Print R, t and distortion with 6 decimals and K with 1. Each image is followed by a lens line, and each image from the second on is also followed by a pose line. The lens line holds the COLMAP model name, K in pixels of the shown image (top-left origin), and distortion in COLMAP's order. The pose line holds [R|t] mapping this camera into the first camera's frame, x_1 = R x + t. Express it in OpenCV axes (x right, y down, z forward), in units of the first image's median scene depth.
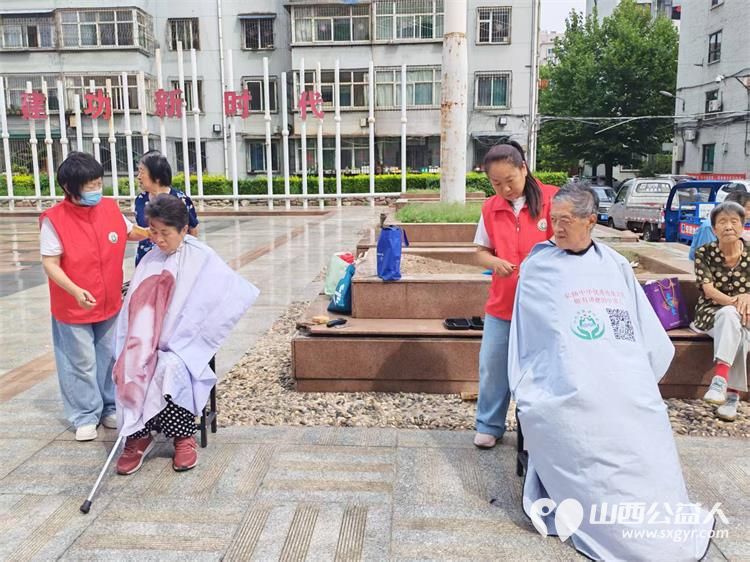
lens RADIAL K [[758.6, 0, 352.9], [0, 758.6, 265.6], [0, 0, 1]] dist [0.153779, -0.249168]
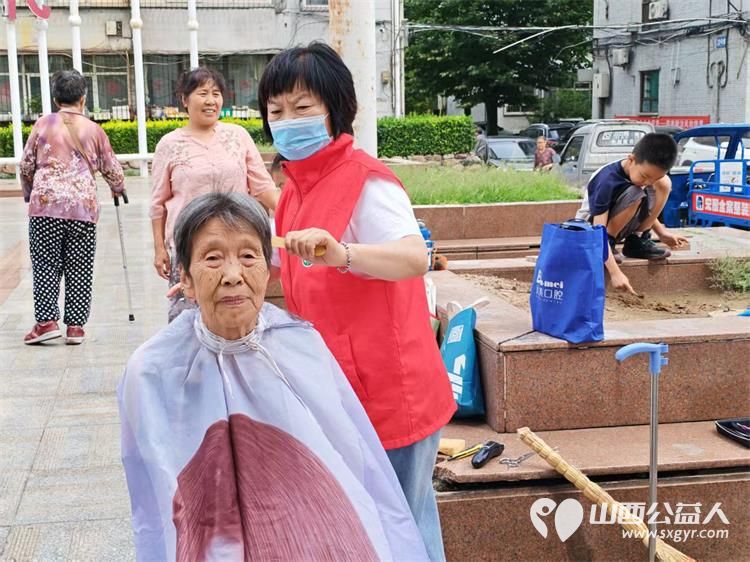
lens RADIAL K [[1176.8, 0, 289.9], [0, 1176.8, 243.1], [0, 0, 1]] dist [0.088303, -0.010693]
pose [[0.960192, -0.041159, 0.276293, -0.109339], [0.047184, 0.998771, -0.015189, -0.012945], [-0.275328, 0.027621, 0.960953, 0.141853]]
